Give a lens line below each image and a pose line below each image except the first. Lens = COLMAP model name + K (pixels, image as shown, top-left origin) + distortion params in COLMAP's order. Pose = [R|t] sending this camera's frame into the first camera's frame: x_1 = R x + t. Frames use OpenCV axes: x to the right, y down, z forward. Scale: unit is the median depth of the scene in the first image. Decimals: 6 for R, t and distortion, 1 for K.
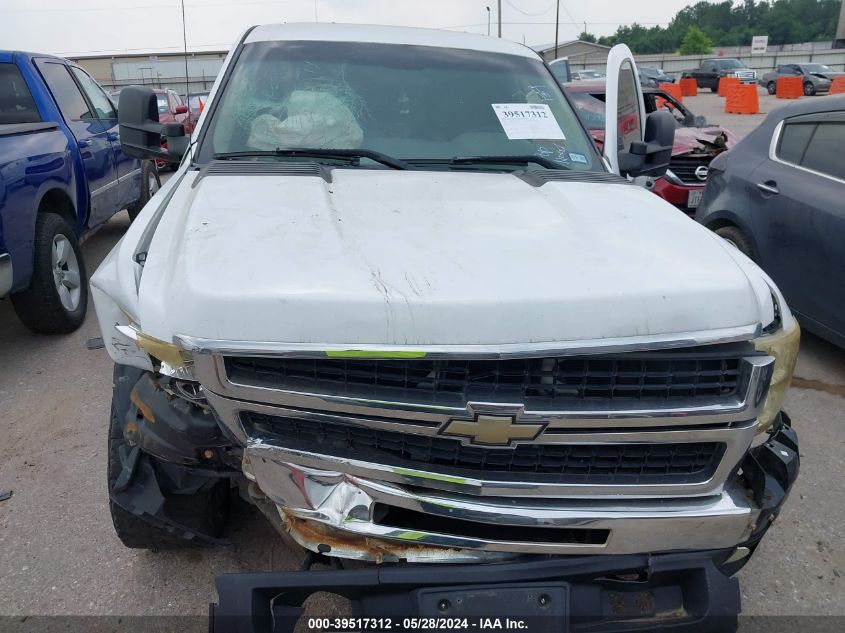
lens RADIAL K [[636.3, 0, 422.5], [0, 636.3, 316.5], [0, 0, 1]] dist [0.035013, -0.056346]
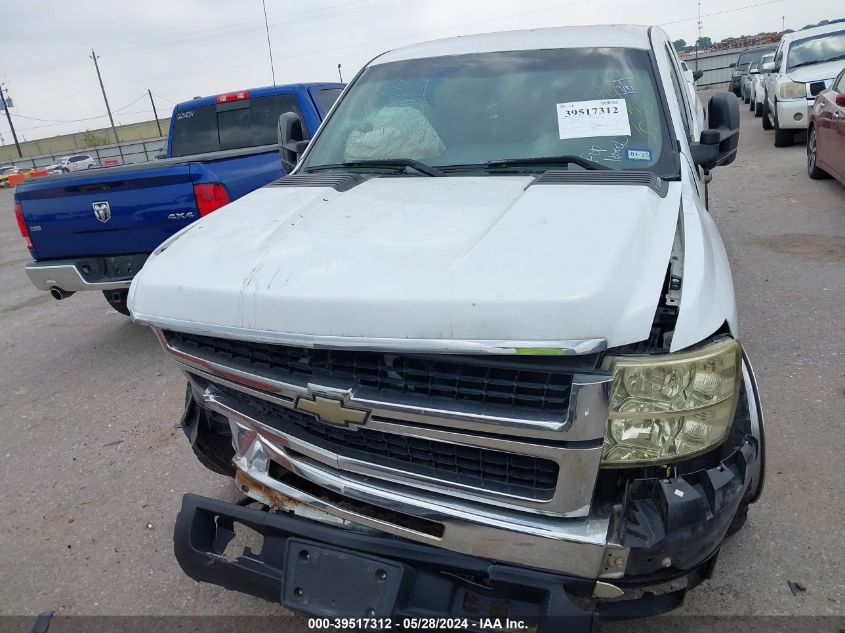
lens RADIAL K [[636.3, 0, 422.5], [0, 636.3, 316.5], [0, 0, 1]] dist [0.035013, -0.056346]
pose [[0.876949, 0.071640, -0.475213, 0.720385], [-0.068162, 0.997372, 0.024571, -0.026990], [0.475725, 0.010844, 0.879527, 0.065398]]
